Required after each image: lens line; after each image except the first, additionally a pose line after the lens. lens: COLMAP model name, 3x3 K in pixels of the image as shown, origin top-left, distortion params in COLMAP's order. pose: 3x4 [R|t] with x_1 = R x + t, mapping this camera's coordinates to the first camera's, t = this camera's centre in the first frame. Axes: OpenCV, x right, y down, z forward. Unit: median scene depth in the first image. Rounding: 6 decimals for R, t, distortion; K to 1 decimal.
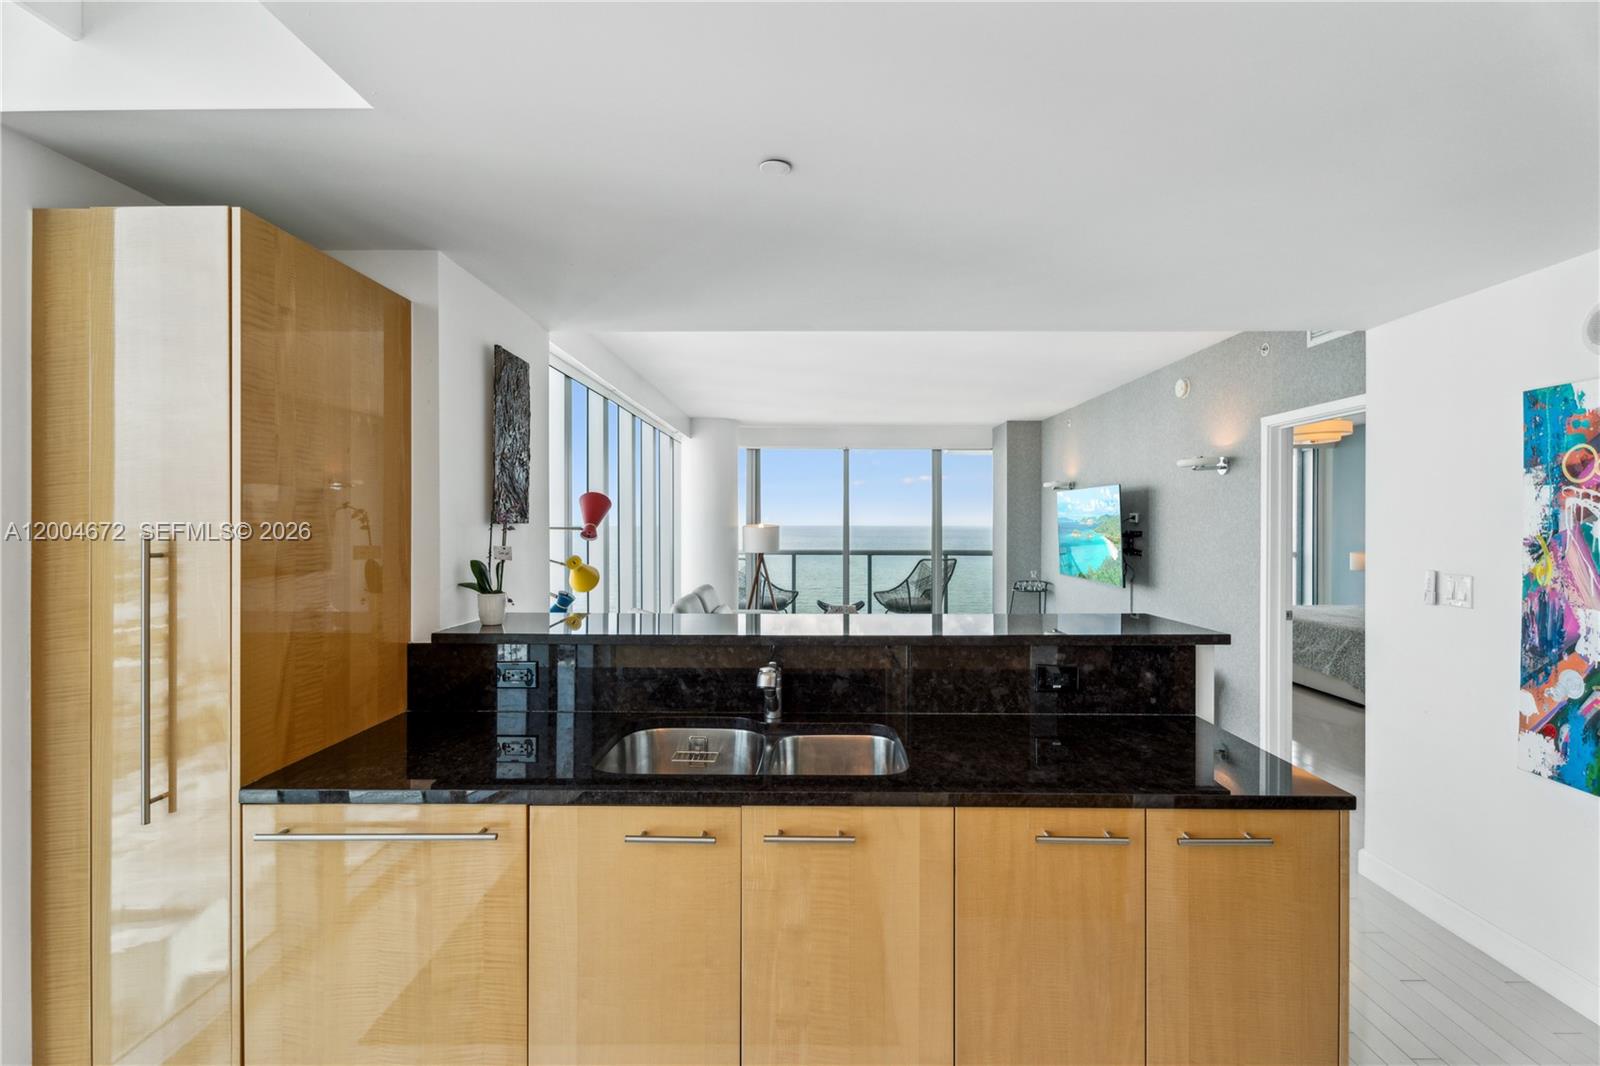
lens RADIAL K [[722.8, 0, 803.4], [0, 722.8, 527.6], [0, 0, 1]] dist [-0.000922, -0.000296]
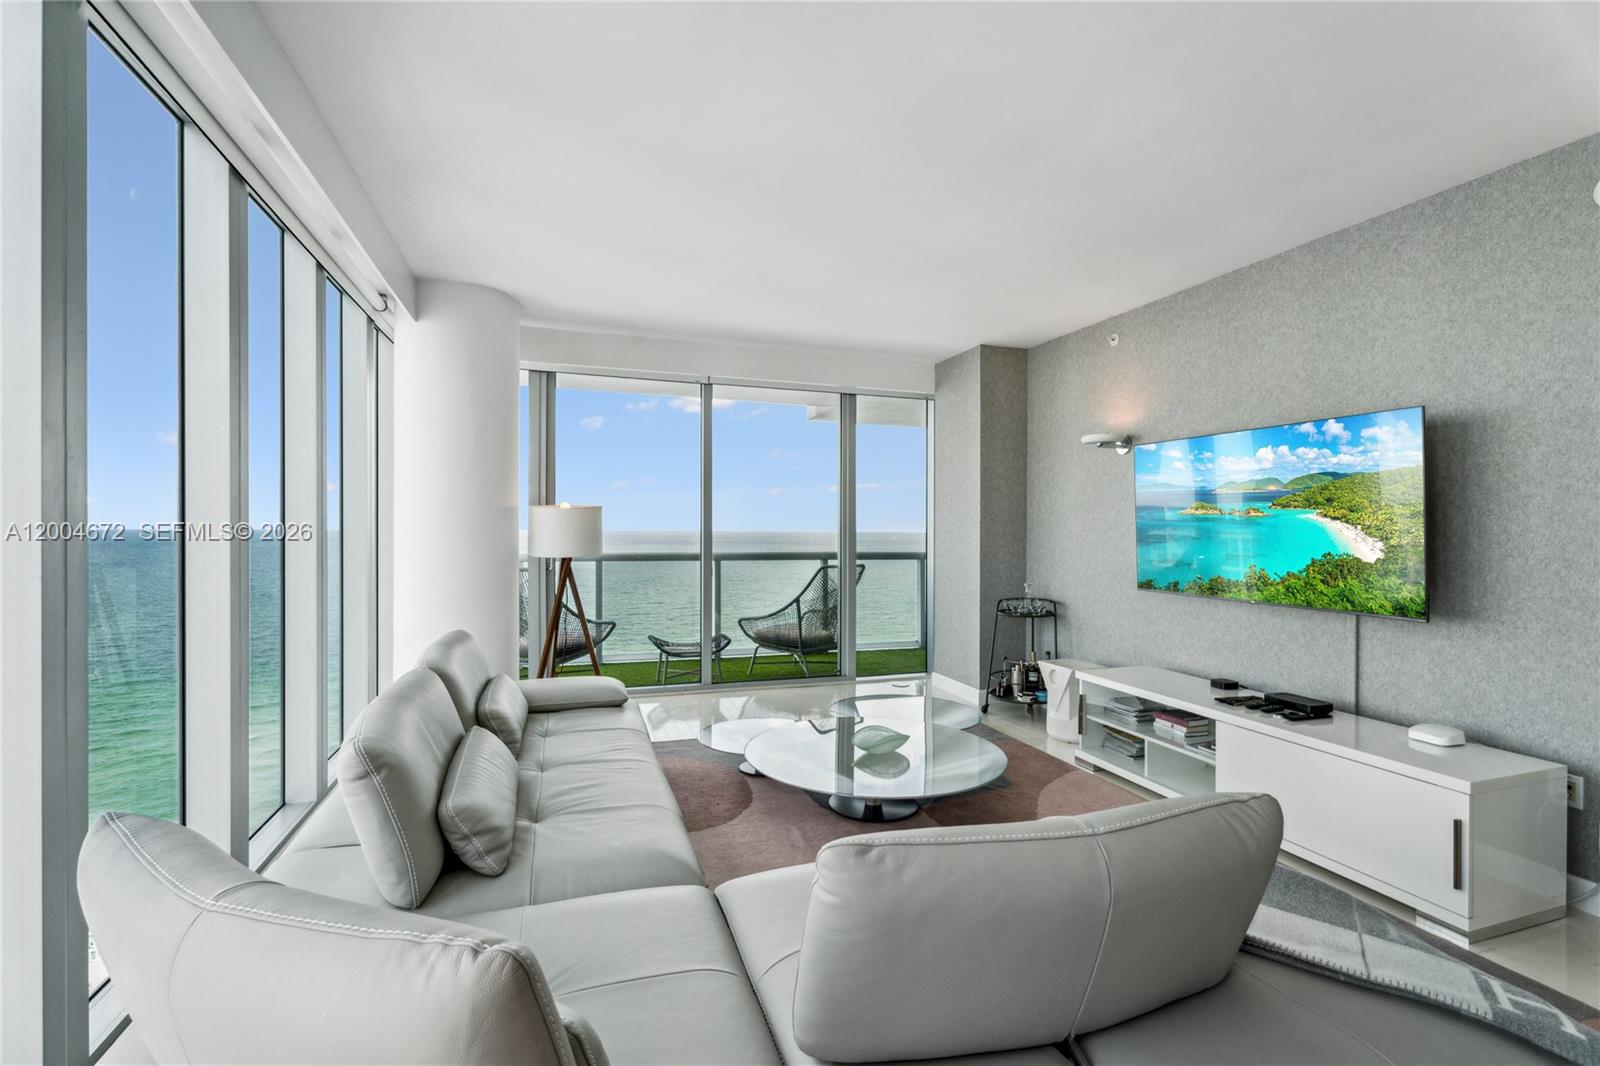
lens RADIAL K [[722.8, 0, 803.4], [0, 722.8, 527.6], [0, 0, 1]] dist [-0.000922, -0.000296]
pose [[0.943216, 0.005196, 0.332139, -0.068372], [-0.003306, 0.999975, -0.006254, 0.015120], [-0.332163, 0.004801, 0.943210, 0.437080]]
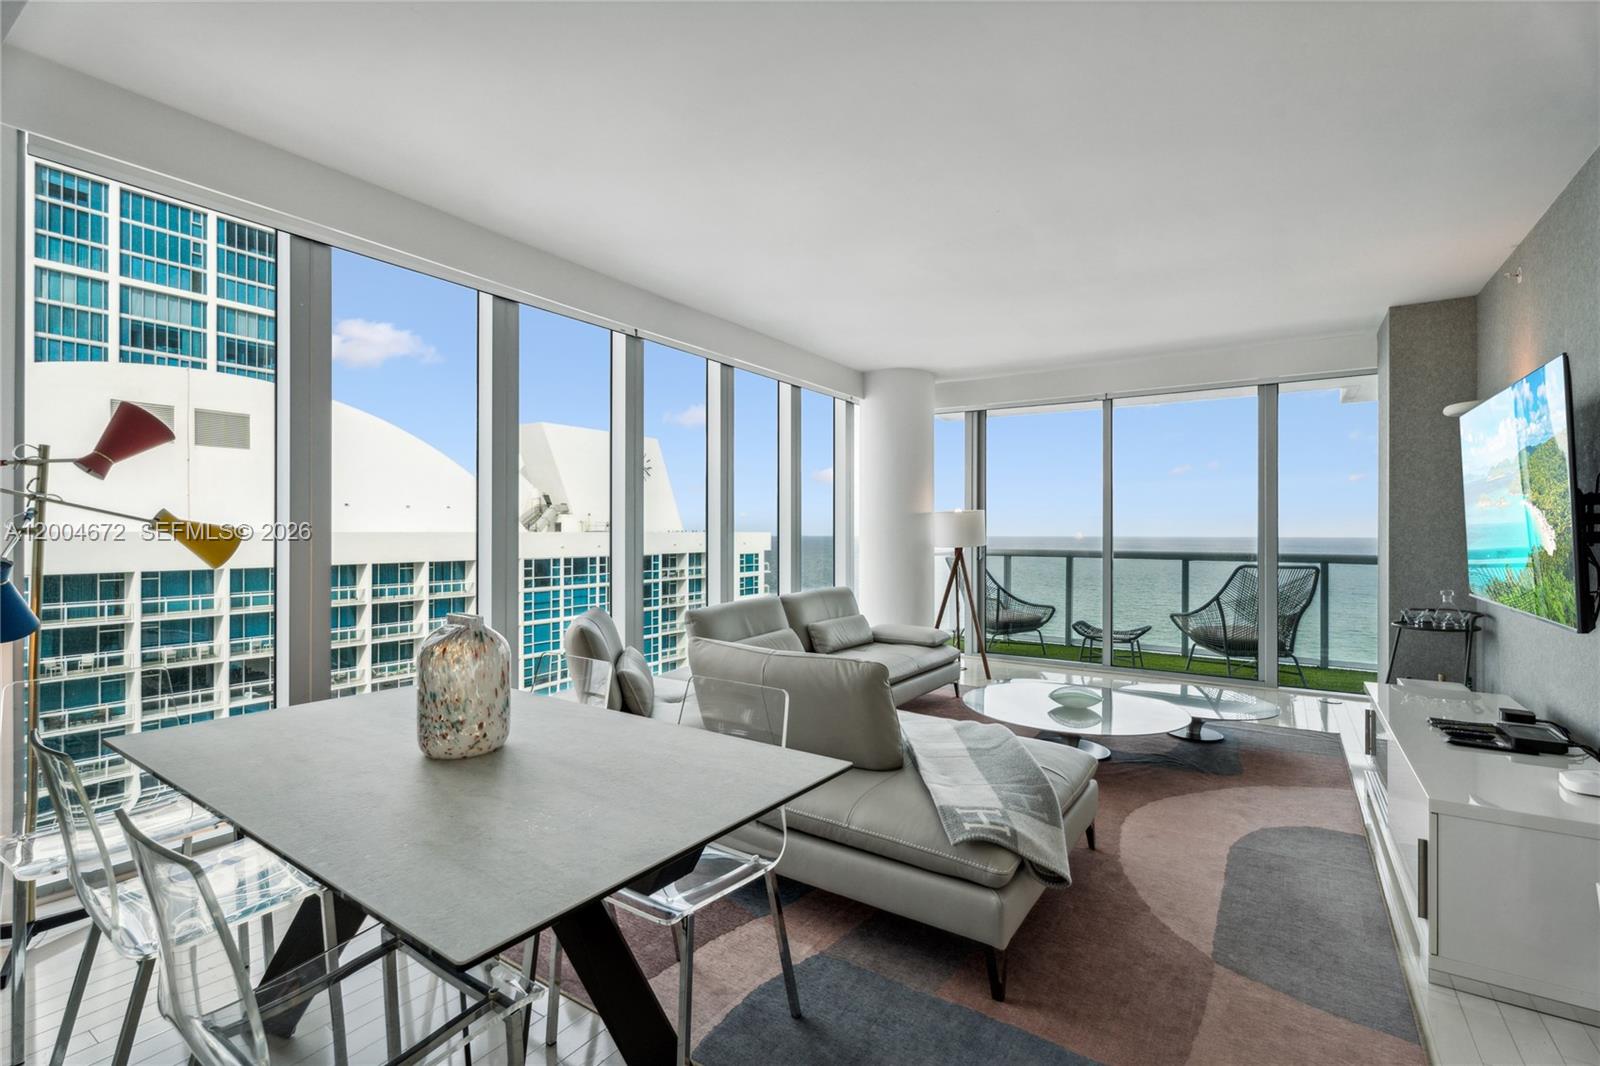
lens RADIAL K [[721.9, 0, 805.8], [0, 721.9, 532.3], [0, 0, 1]] dist [0.001986, 0.000359]
pose [[0.841791, -0.001386, -0.539802, 0.196262], [-0.001833, 0.999984, -0.005426, 0.020855], [0.539801, 0.005557, 0.841774, 0.301605]]
